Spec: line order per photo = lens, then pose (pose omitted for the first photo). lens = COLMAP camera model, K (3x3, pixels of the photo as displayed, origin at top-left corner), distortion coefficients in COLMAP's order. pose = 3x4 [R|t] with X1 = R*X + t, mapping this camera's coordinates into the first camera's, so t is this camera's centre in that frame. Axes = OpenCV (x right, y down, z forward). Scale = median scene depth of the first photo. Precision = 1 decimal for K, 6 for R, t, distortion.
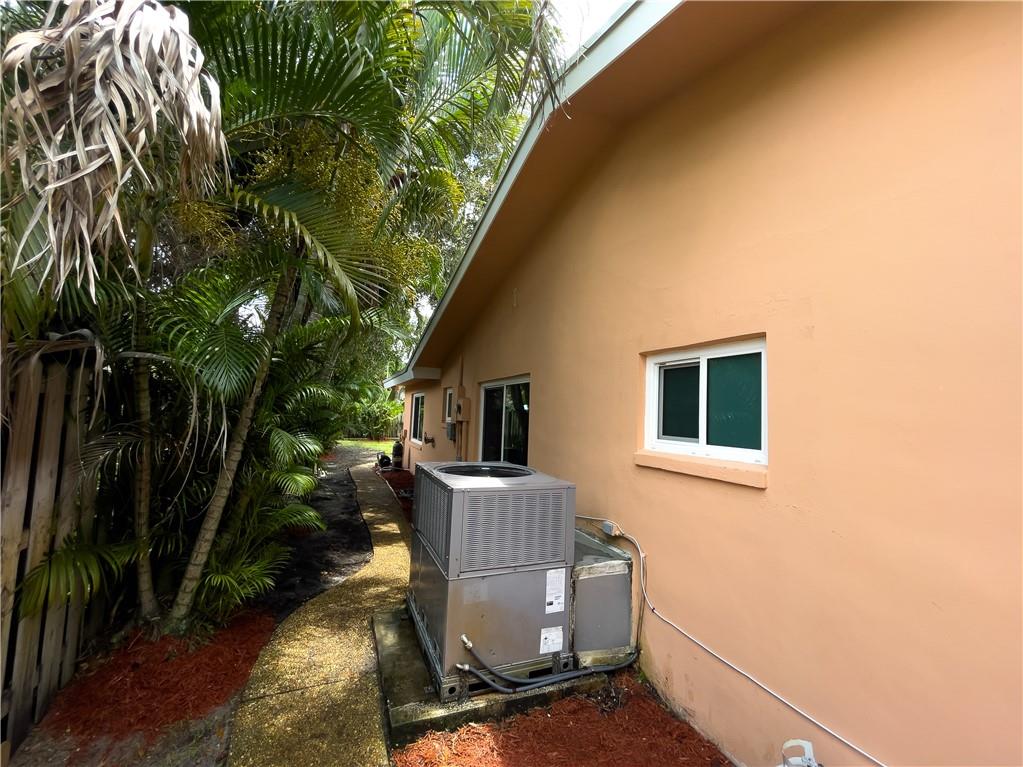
lens RADIAL K [[408.8, 0, 514.3], [0, 408.8, 390.5], [0, 0, 1]] dist [0.002637, 0.000599]
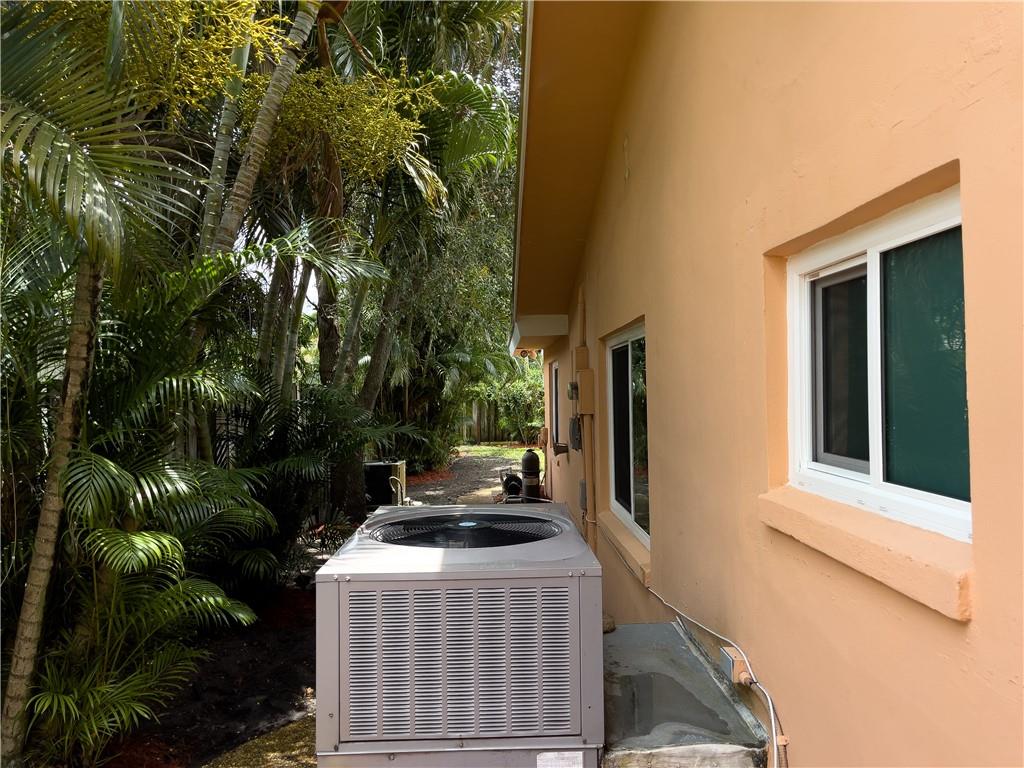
lens RADIAL K [[756.6, 0, 511.2], [0, 756.6, 380.6], [0, 0, 1]] dist [0.027793, -0.009486]
pose [[0.933885, -0.055476, -0.353243, 0.355748], [0.070265, 0.997102, 0.029171, -0.005687], [0.350601, -0.052063, 0.935077, 0.195636]]
